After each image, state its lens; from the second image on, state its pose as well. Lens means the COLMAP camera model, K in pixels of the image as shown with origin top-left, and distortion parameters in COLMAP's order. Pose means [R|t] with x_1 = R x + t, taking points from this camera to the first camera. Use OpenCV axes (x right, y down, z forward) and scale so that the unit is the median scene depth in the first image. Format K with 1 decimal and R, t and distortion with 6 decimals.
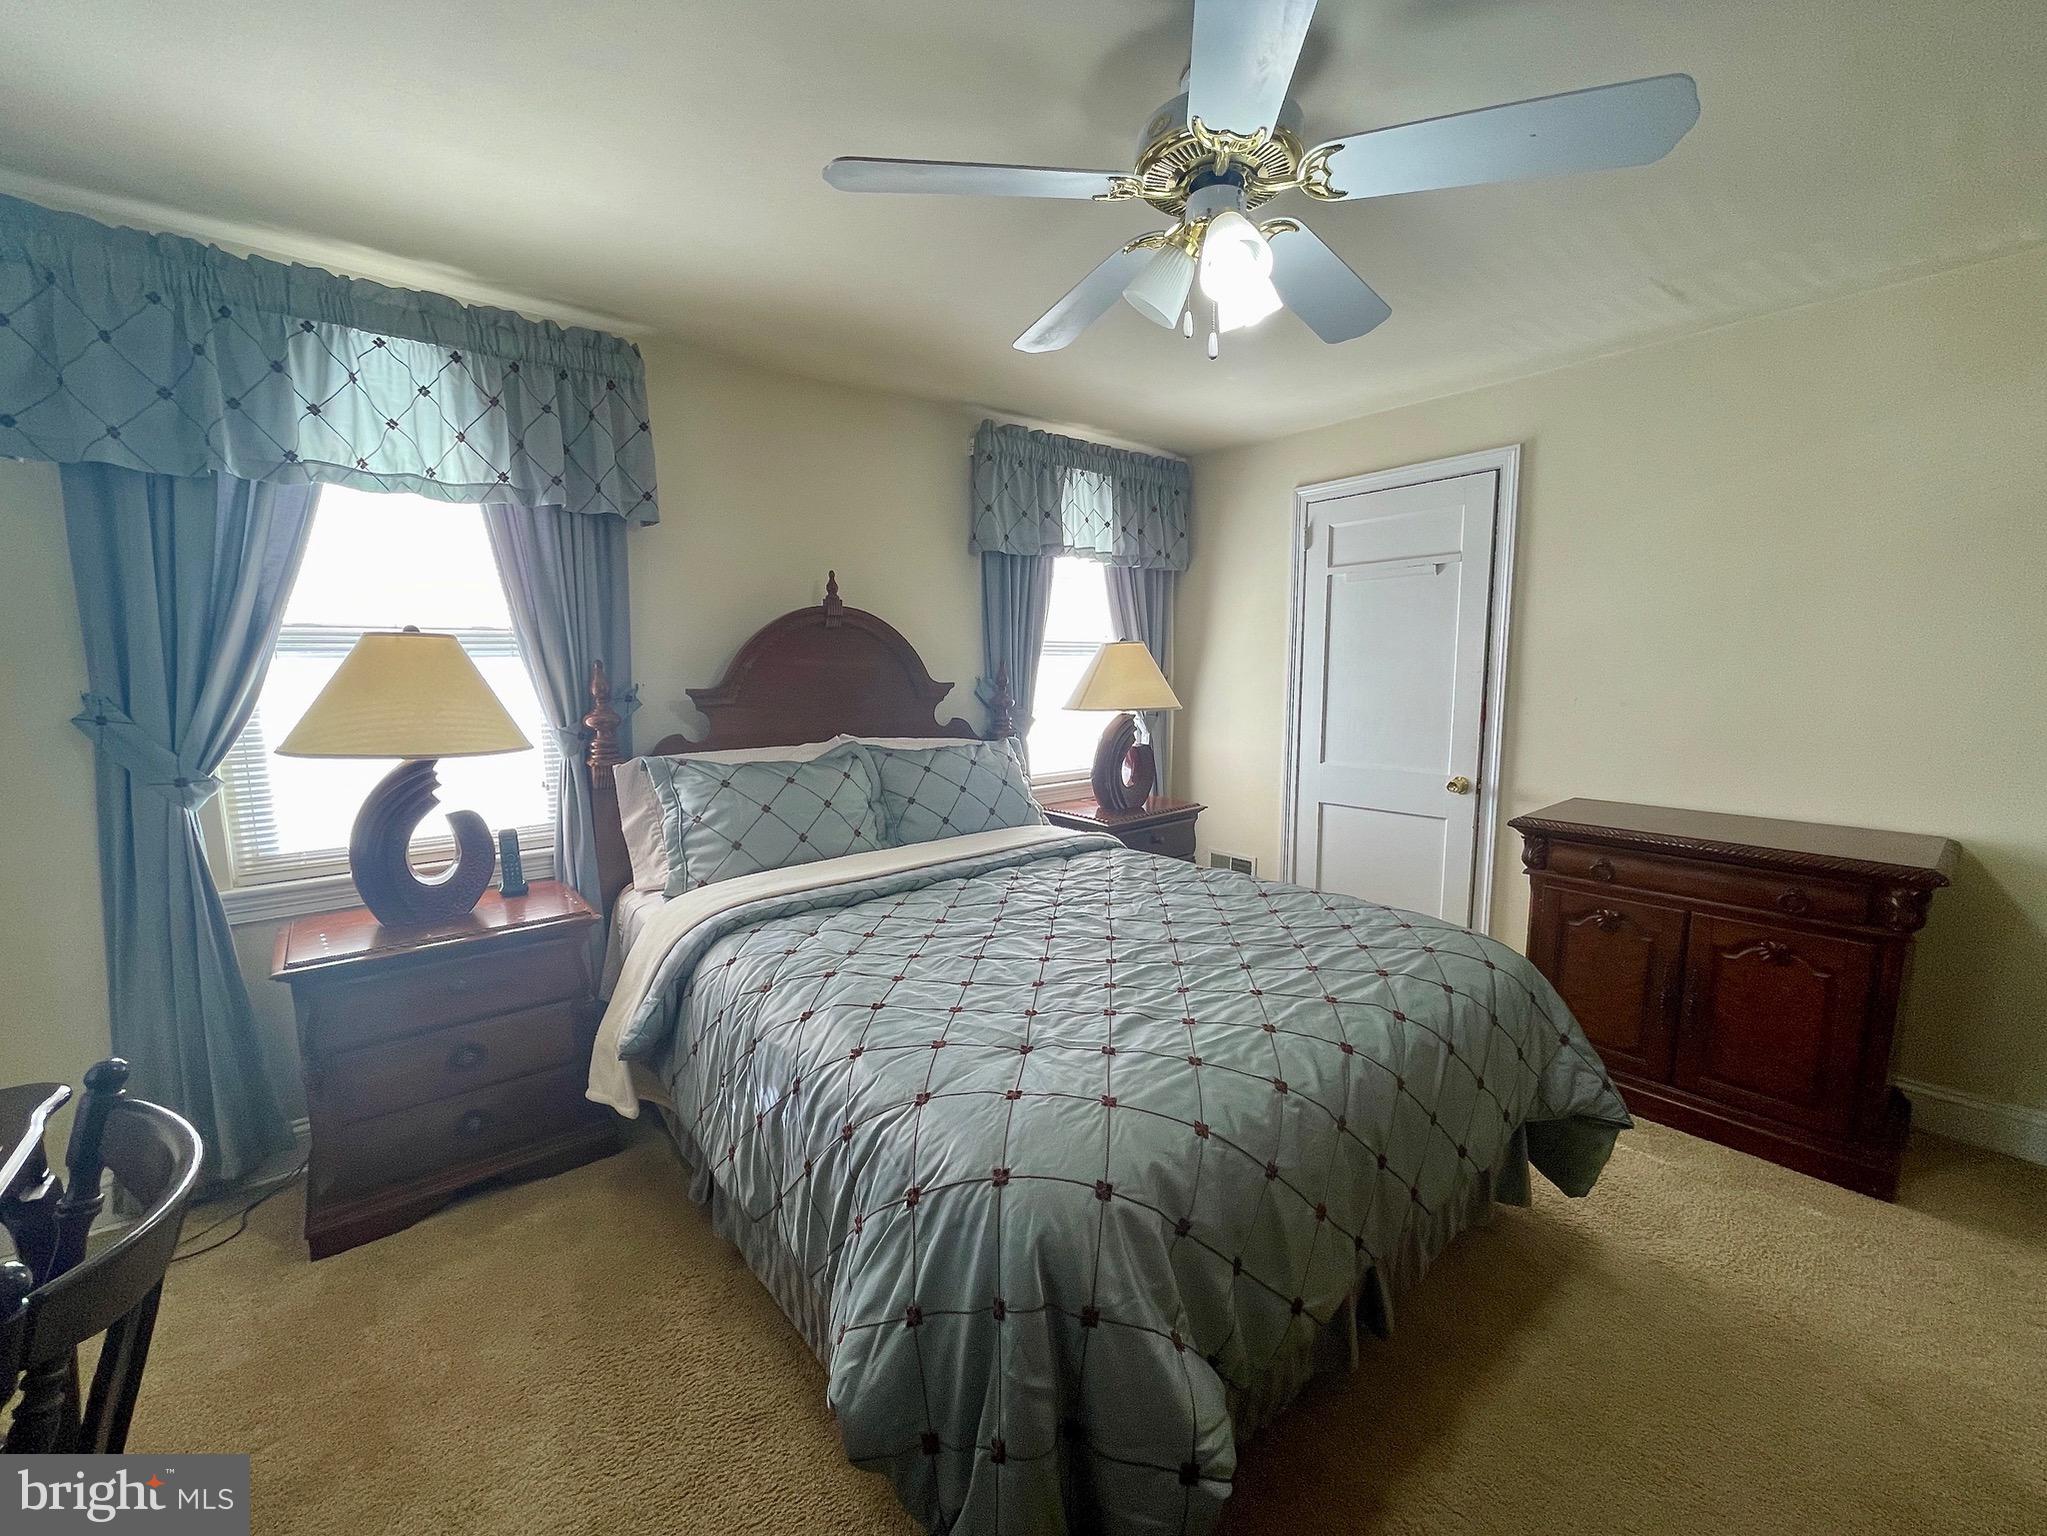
lens RADIAL K [[826.2, 0, 1020.4], [0, 826.2, 768.4], [0, 0, 1]] dist [-0.002709, -0.000628]
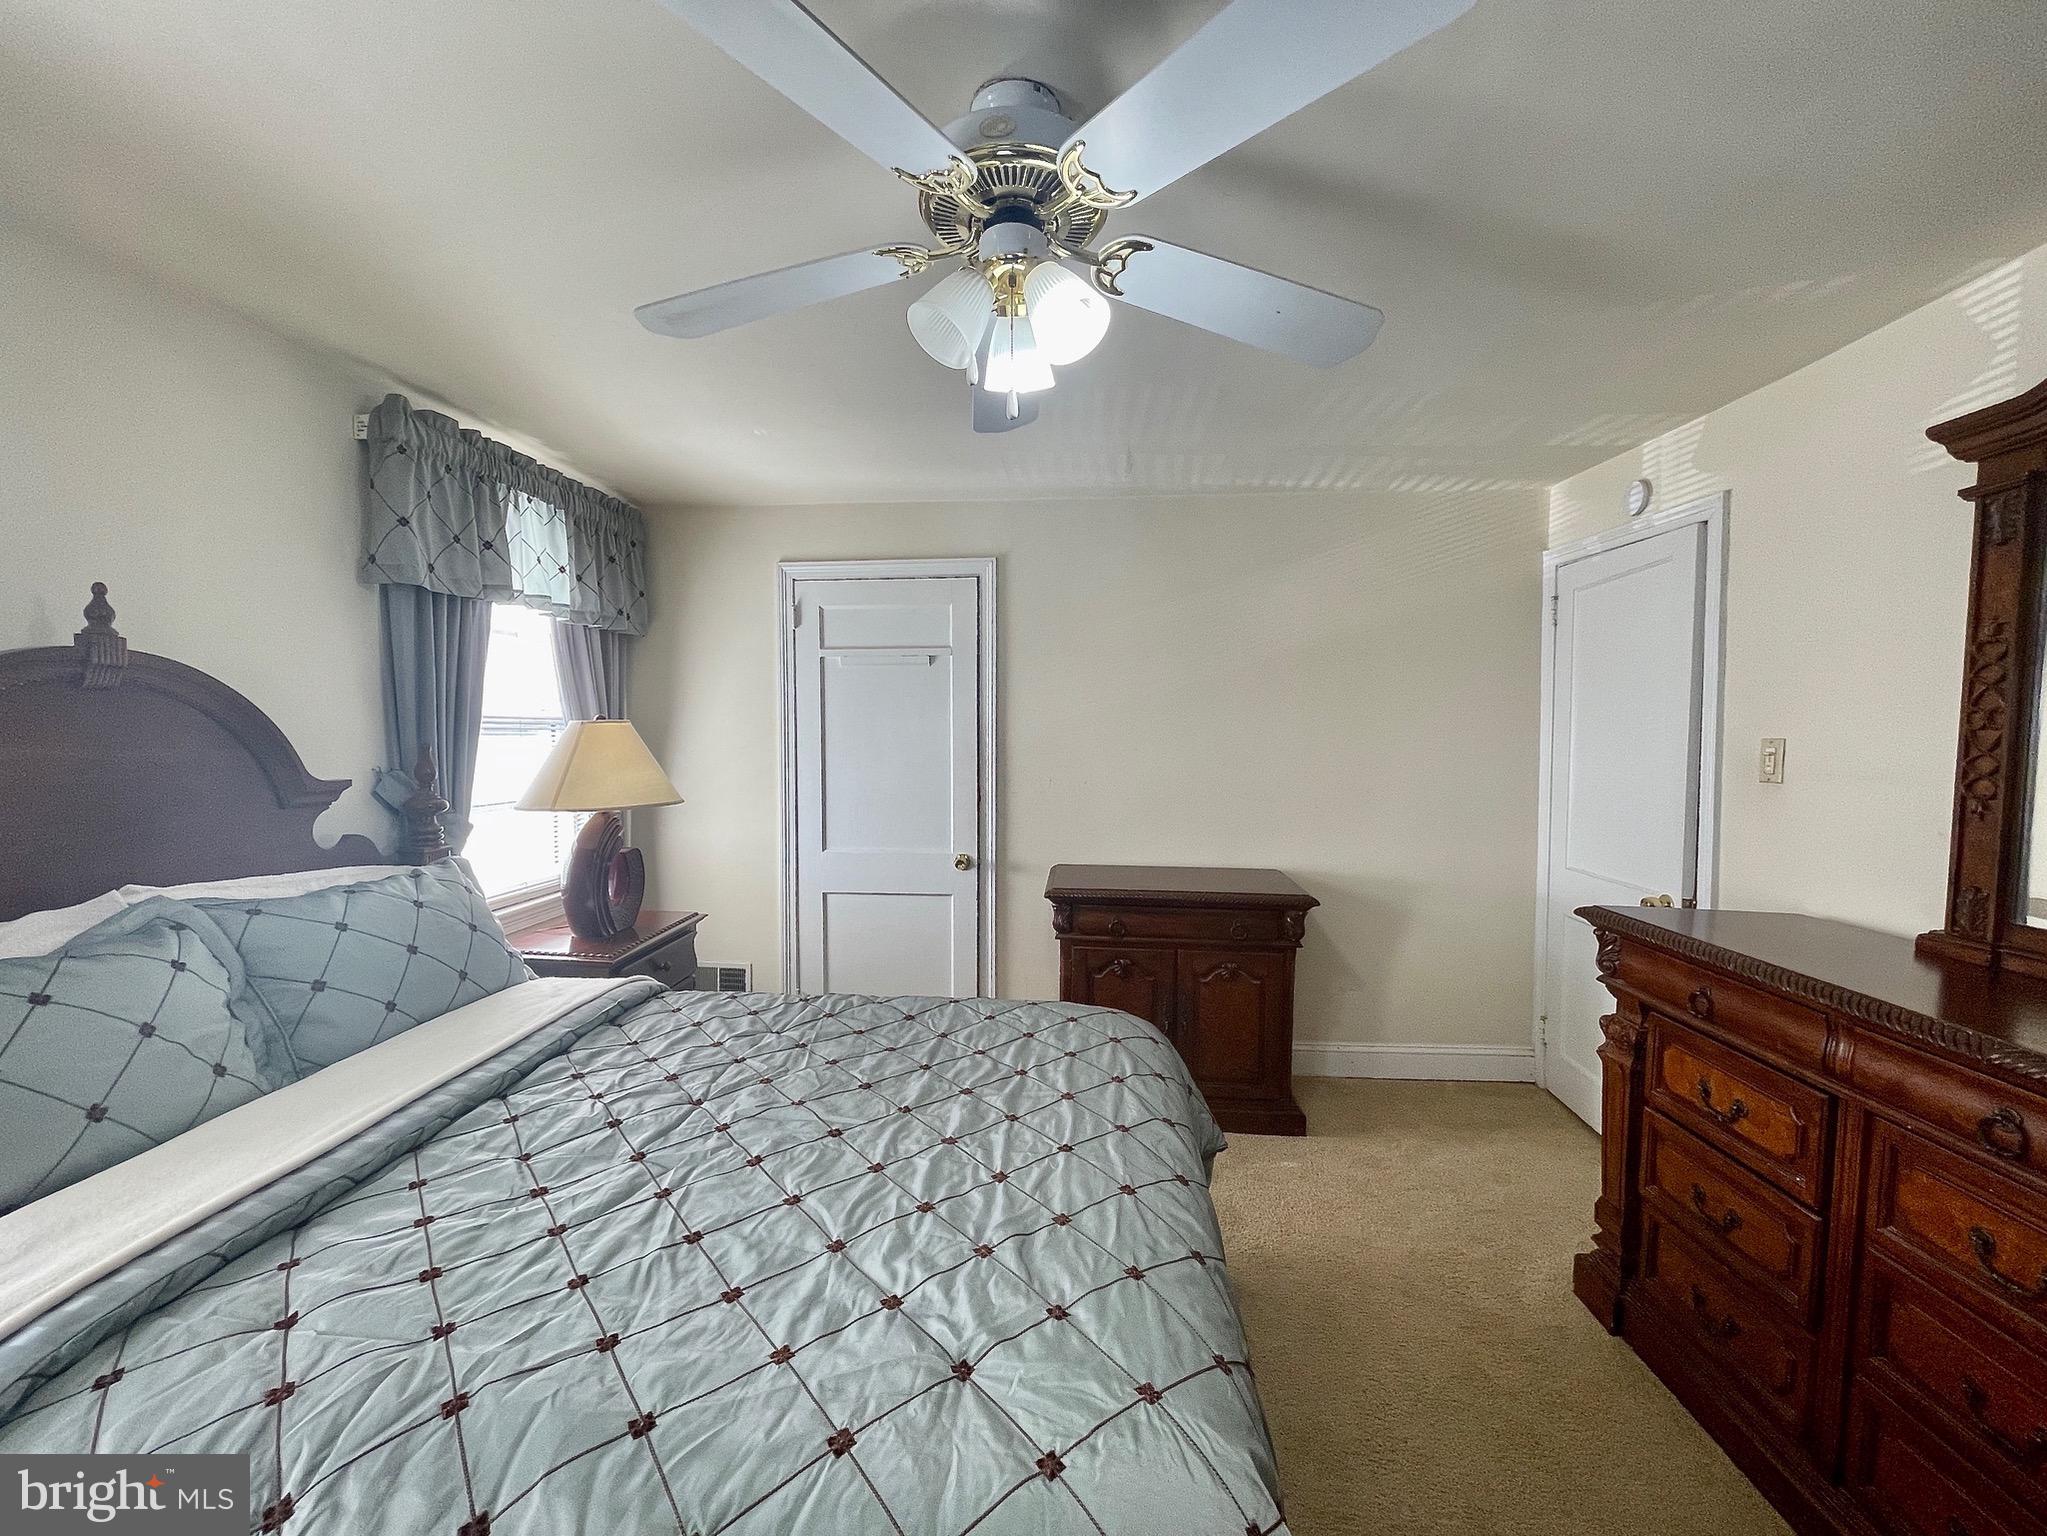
lens RADIAL K [[826.2, 0, 1023.5], [0, 826.2, 762.7], [0, 0, 1]] dist [-0.002709, -0.000628]
pose [[0.701803, -0.014388, 0.712226, -0.184867], [0.079686, 0.995107, -0.058418, -0.042459], [-0.707900, 0.097753, 0.699515, 0.206414]]
